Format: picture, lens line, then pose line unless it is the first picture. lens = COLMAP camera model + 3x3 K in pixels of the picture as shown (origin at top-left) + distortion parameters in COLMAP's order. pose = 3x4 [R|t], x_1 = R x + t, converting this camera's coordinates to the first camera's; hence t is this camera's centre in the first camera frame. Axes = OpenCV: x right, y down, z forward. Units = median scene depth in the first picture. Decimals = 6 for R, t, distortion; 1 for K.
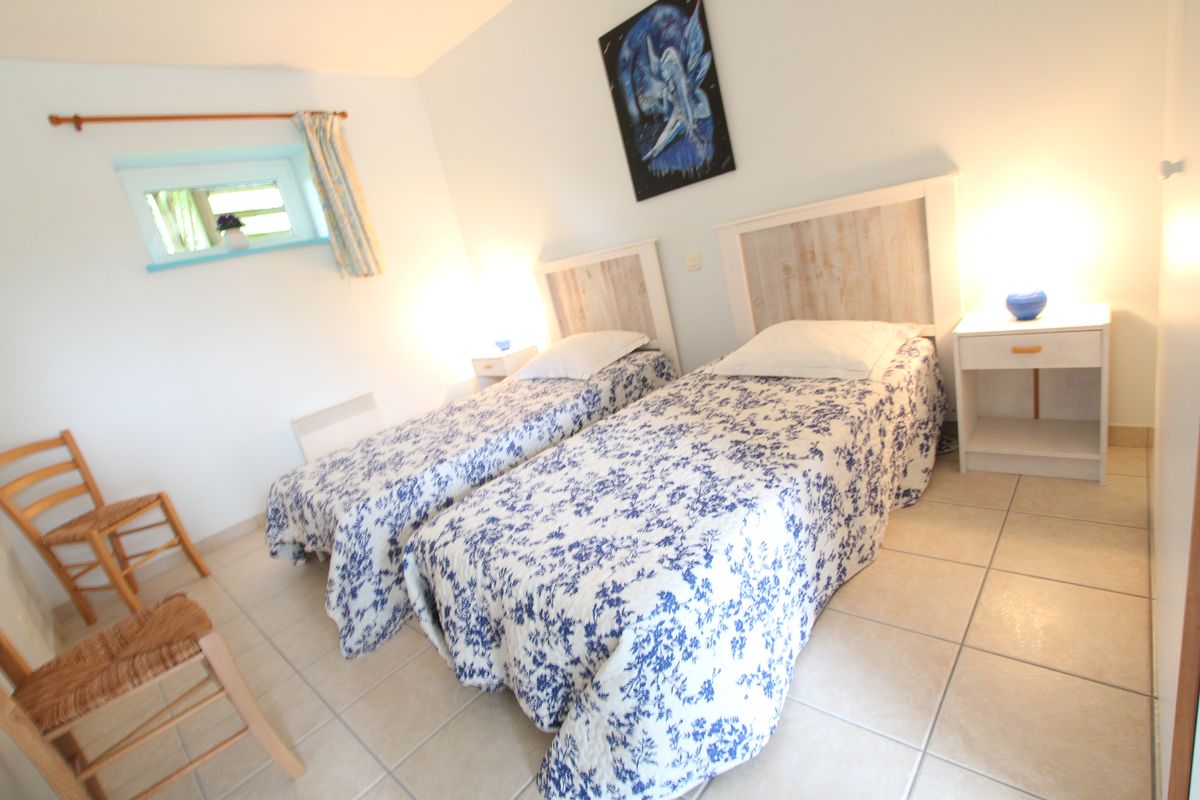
lens RADIAL K [[558.1, 0, 600.0], [0, 558.1, 400.0], [0, 0, 1]] dist [-0.028877, 0.000491]
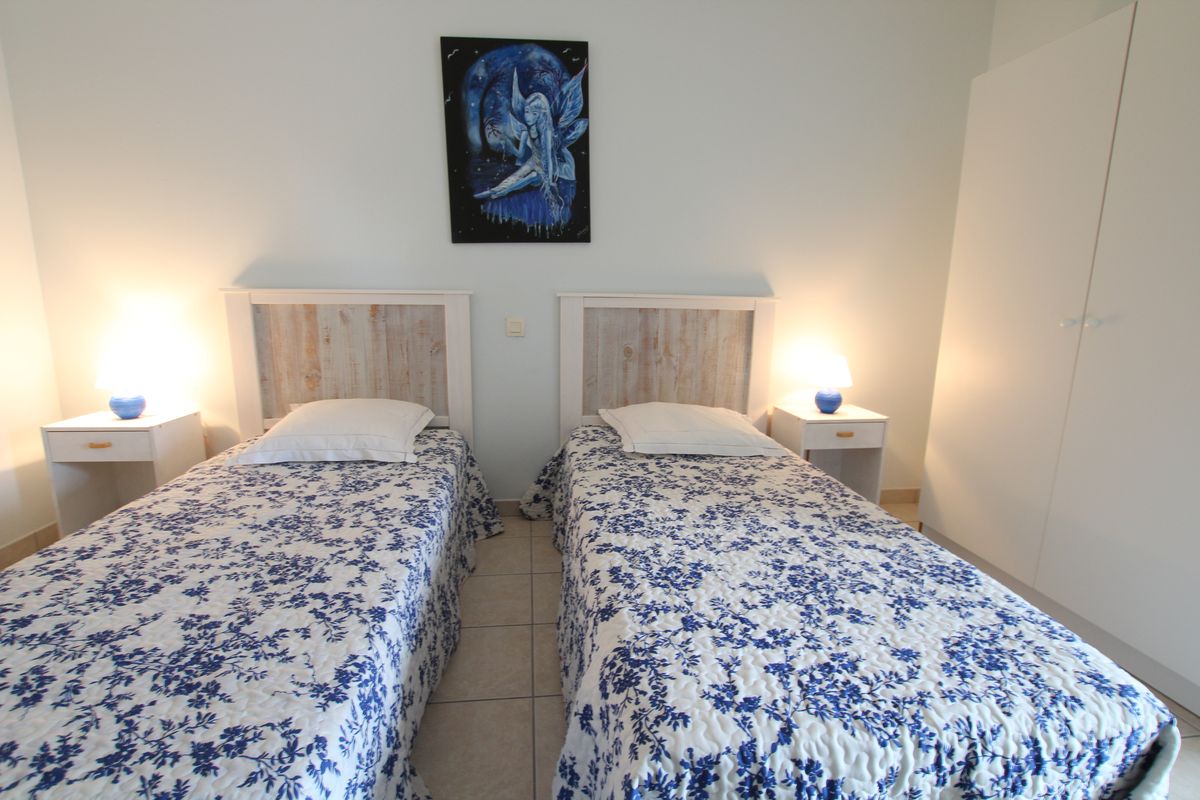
lens RADIAL K [[558.1, 0, 600.0], [0, 558.1, 400.0], [0, 0, 1]] dist [-0.028877, 0.000491]
pose [[0.628893, 0.092092, 0.772018, -0.479925], [0.049127, 0.986269, -0.157668, 0.007635], [-0.775938, 0.137083, 0.615734, 0.443135]]
